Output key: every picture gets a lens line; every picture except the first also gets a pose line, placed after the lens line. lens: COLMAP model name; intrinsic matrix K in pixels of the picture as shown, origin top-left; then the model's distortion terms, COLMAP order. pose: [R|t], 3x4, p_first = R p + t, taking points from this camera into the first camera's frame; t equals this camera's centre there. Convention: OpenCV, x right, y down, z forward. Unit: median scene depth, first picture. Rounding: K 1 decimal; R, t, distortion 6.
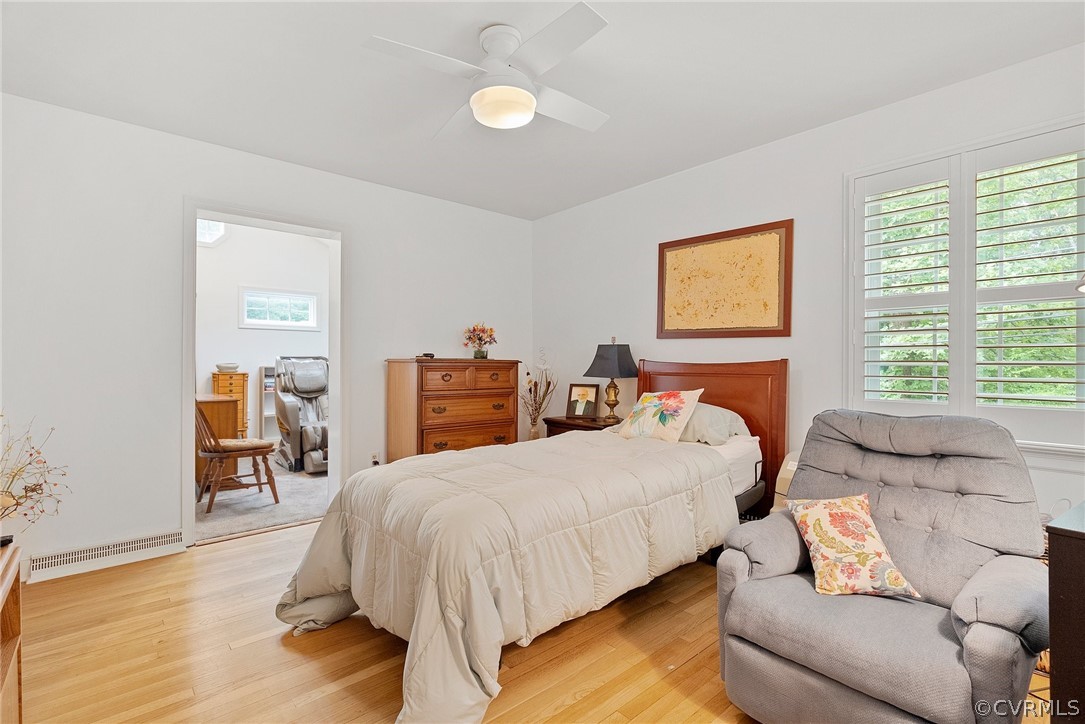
lens RADIAL K [[492.2, 0, 544.6], [0, 492.2, 361.3], [0, 0, 1]] dist [-0.013785, 0.004255]
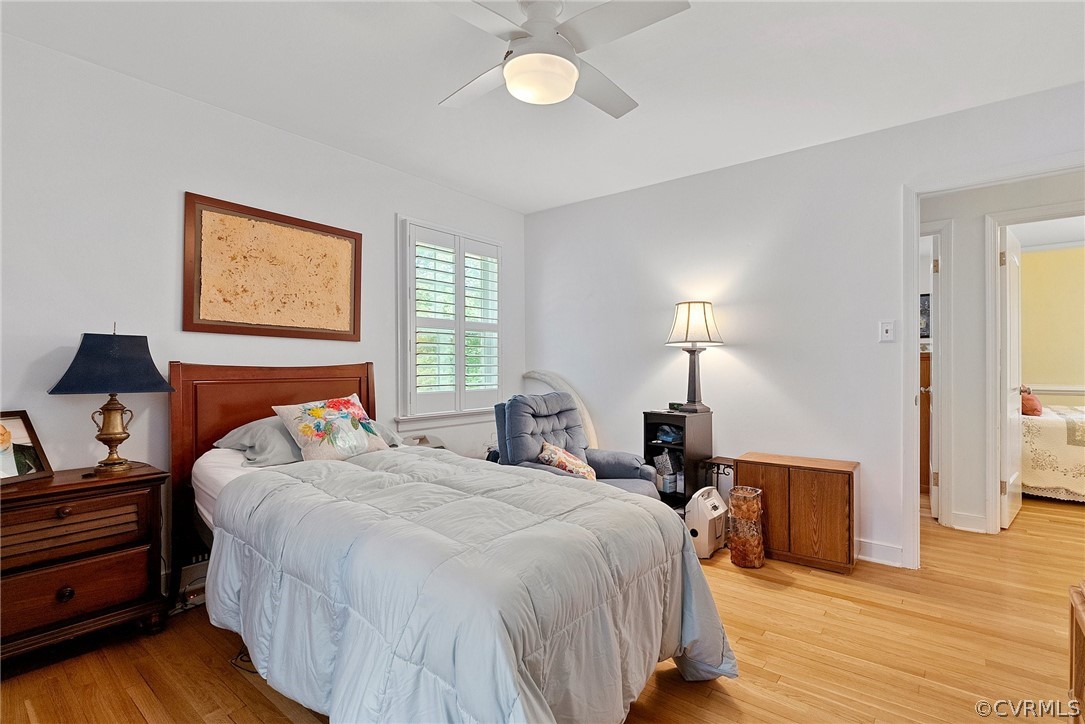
lens RADIAL K [[492.2, 0, 545.9], [0, 492.2, 364.0], [0, 0, 1]] dist [-0.013785, 0.004255]
pose [[-0.154092, -0.005987, 0.988038, -0.581283], [-0.004292, 0.999976, 0.005390, -0.006932], [-0.988047, -0.003410, -0.154114, 0.687952]]
